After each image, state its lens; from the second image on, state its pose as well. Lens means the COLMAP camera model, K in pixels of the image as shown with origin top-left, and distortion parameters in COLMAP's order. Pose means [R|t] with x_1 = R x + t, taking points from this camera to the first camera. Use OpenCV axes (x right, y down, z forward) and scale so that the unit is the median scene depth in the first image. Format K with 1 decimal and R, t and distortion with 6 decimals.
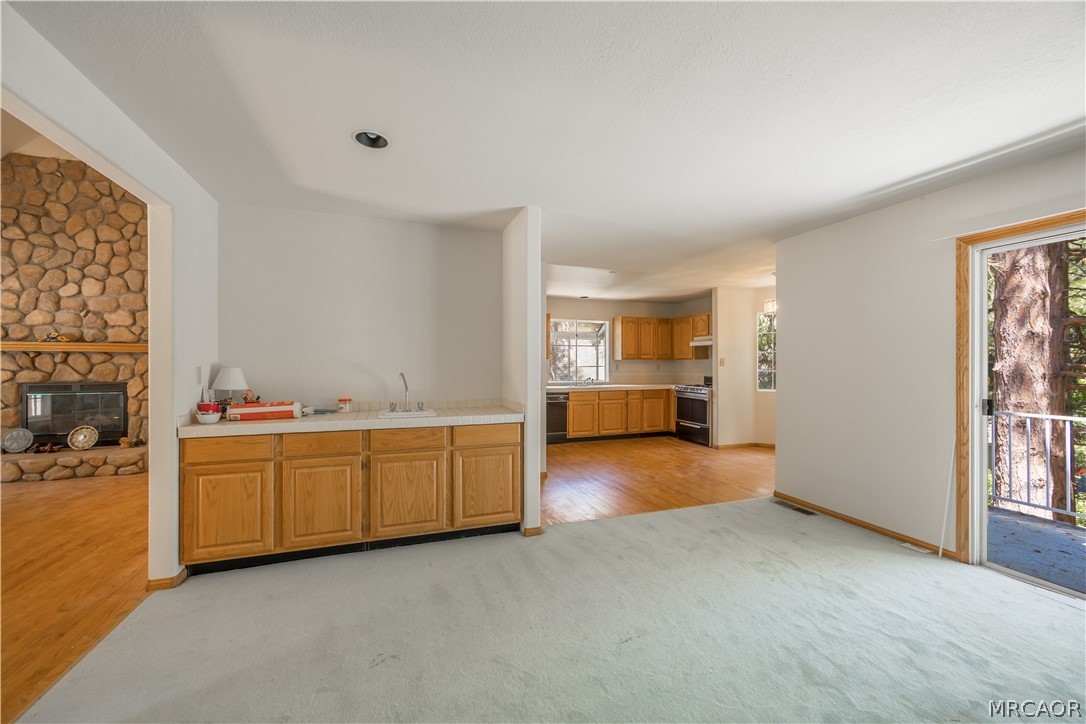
lens RADIAL K [[419.0, 0, 545.4], [0, 419.0, 365.2], [0, 0, 1]] dist [-0.001591, -0.000154]
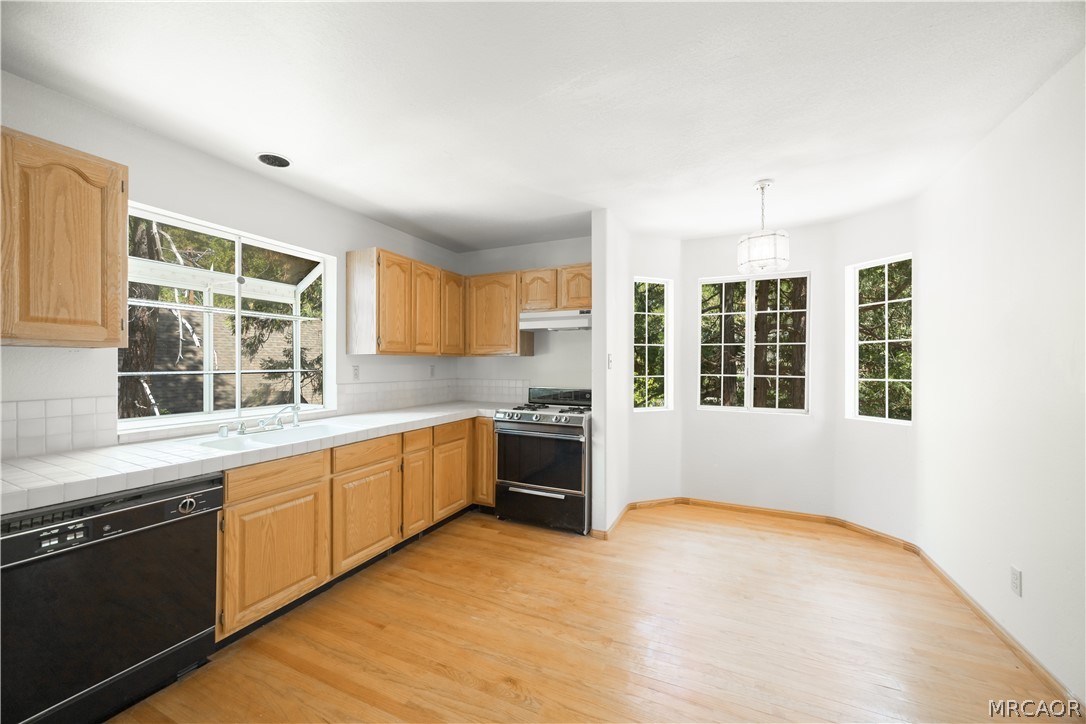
lens RADIAL K [[419.0, 0, 545.4], [0, 419.0, 365.2], [0, 0, 1]] dist [-0.001591, -0.000154]
pose [[0.706501, -0.000337, 0.707712, 0.016059], [-0.001771, 0.999996, 0.002244, -0.005517], [-0.707710, -0.002838, 0.706498, 0.891072]]
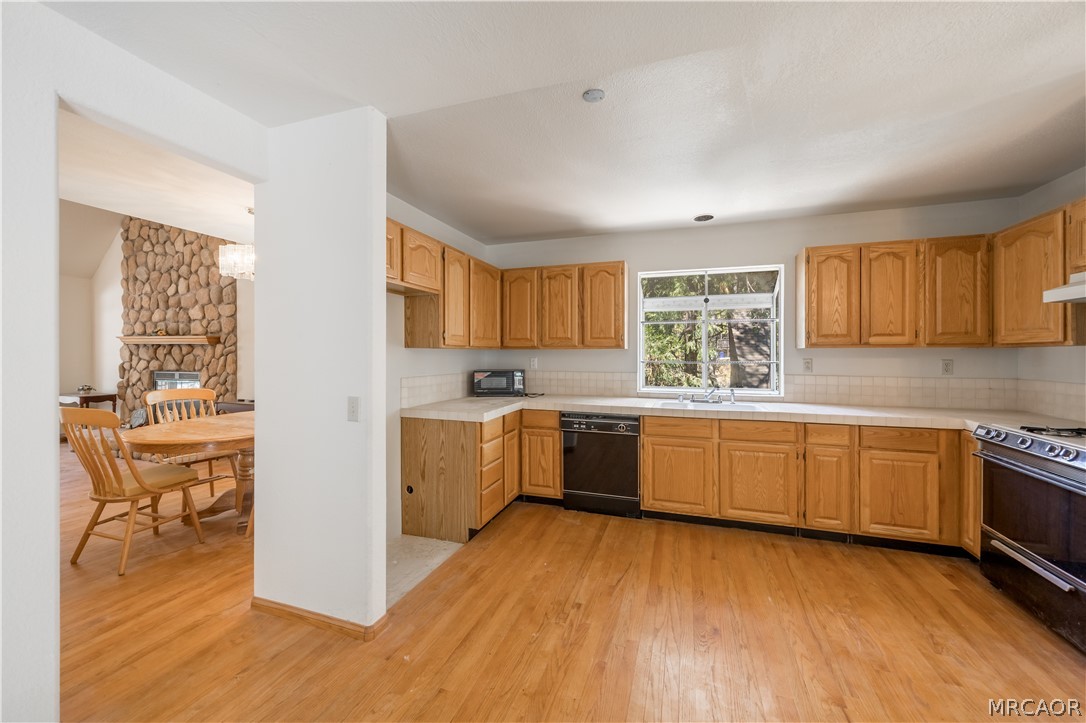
lens RADIAL K [[413.2, 0, 545.0], [0, 413.2, 357.2], [0, 0, 1]] dist [0.001574, 0.000098]
pose [[0.777346, 0.006586, -0.629039, 0.357091], [-0.004581, 0.999978, 0.004808, -0.006514], [0.629057, -0.000856, 0.777359, 0.747858]]
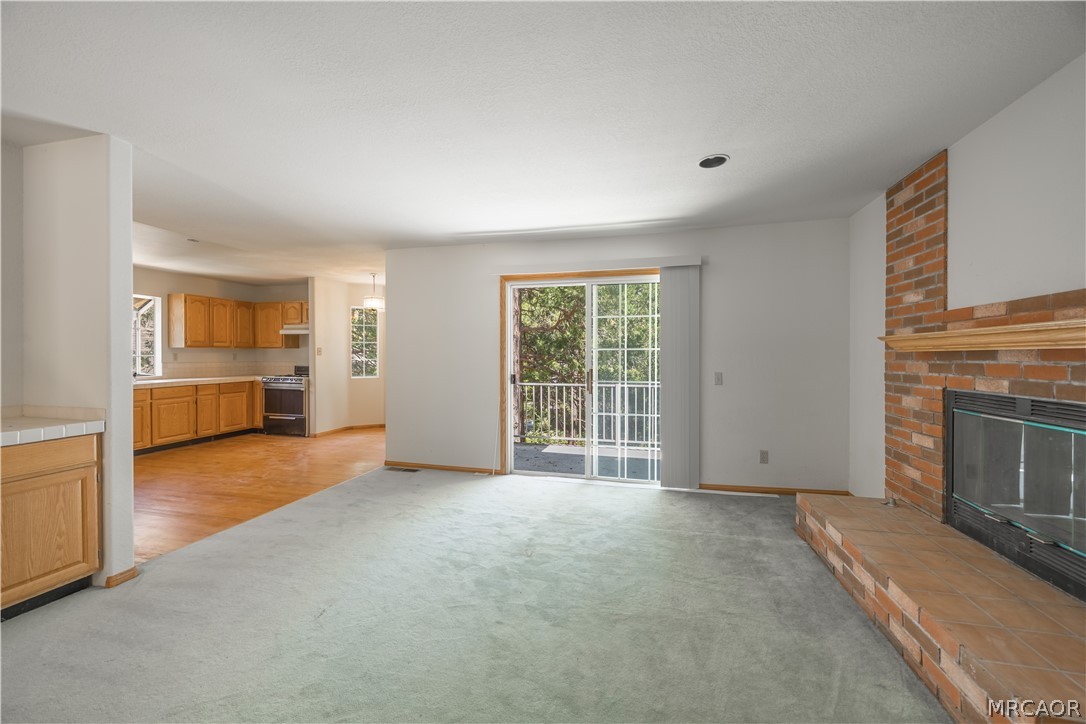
lens RADIAL K [[413.2, 0, 545.0], [0, 413.2, 357.7], [0, 0, 1]] dist [0.001574, 0.000098]
pose [[0.556902, -0.004821, 0.830565, -0.136281], [-0.000512, 0.999981, 0.006148, 0.001830], [-0.830578, -0.003849, 0.556888, -0.018238]]
